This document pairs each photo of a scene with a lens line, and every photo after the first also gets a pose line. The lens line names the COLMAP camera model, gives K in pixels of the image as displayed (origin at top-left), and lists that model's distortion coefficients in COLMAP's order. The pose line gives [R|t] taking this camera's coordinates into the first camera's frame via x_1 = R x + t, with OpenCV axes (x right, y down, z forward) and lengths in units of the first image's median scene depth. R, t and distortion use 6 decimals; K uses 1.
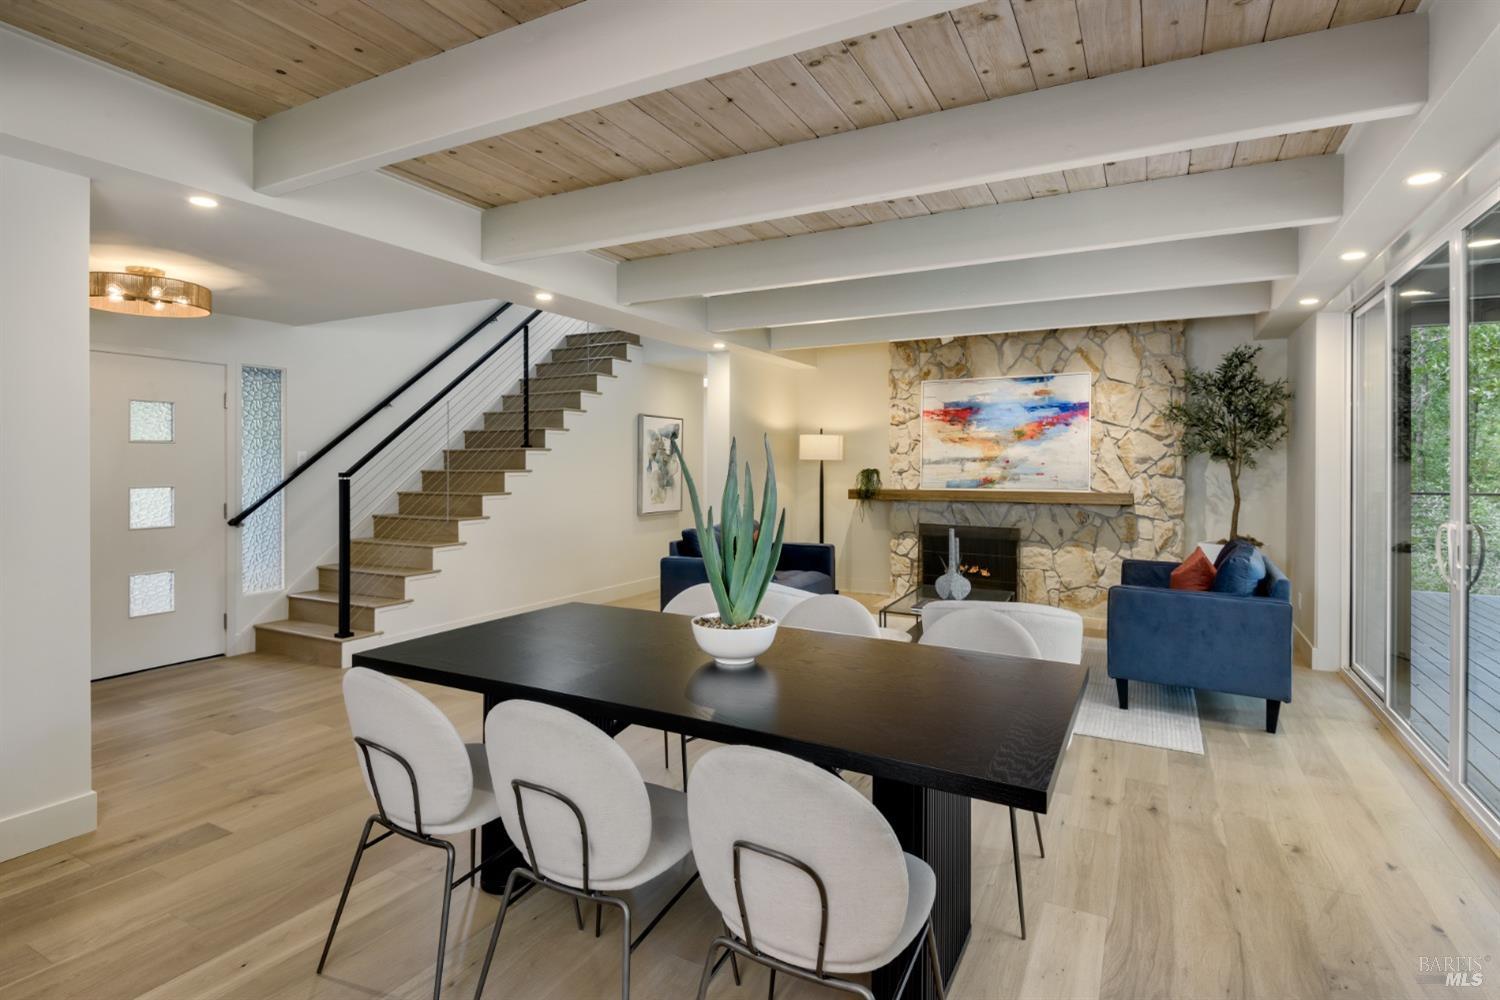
lens RADIAL K [[748.3, 0, 749.0], [0, 748.3, 489.7], [0, 0, 1]] dist [0.003627, 0.000055]
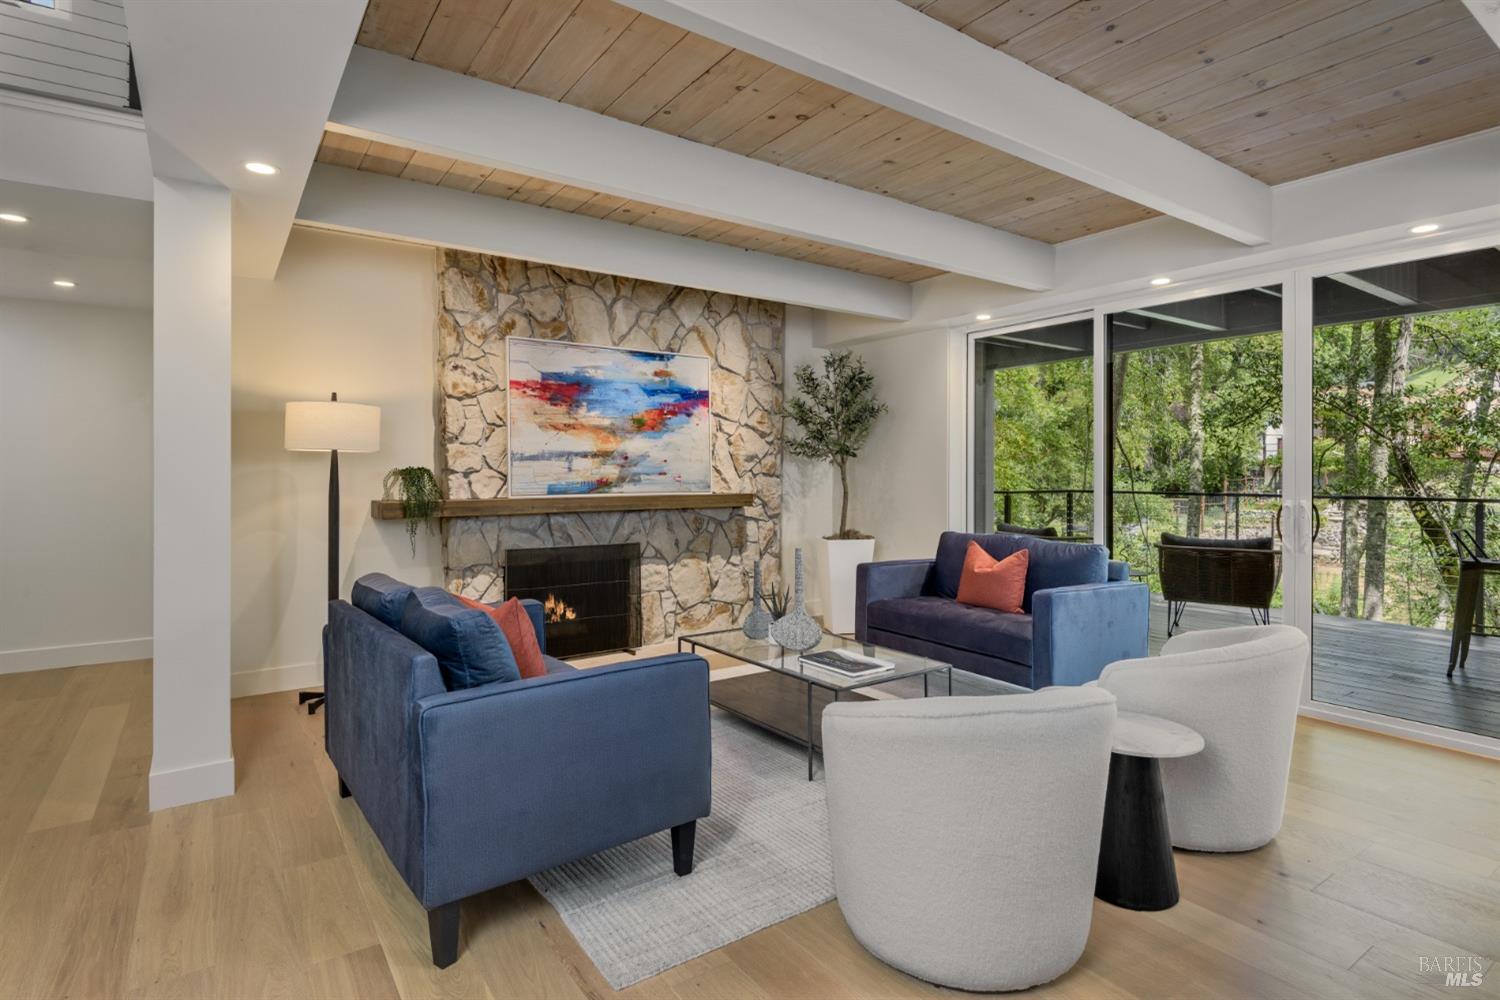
lens RADIAL K [[748.3, 0, 751.2], [0, 748.3, 485.1], [0, 0, 1]] dist [0.003627, 0.000055]
pose [[0.428173, -0.019059, 0.903496, -0.299414], [0.028655, 0.999561, 0.007506, -0.011763], [-0.903243, 0.022676, 0.428531, 0.557377]]
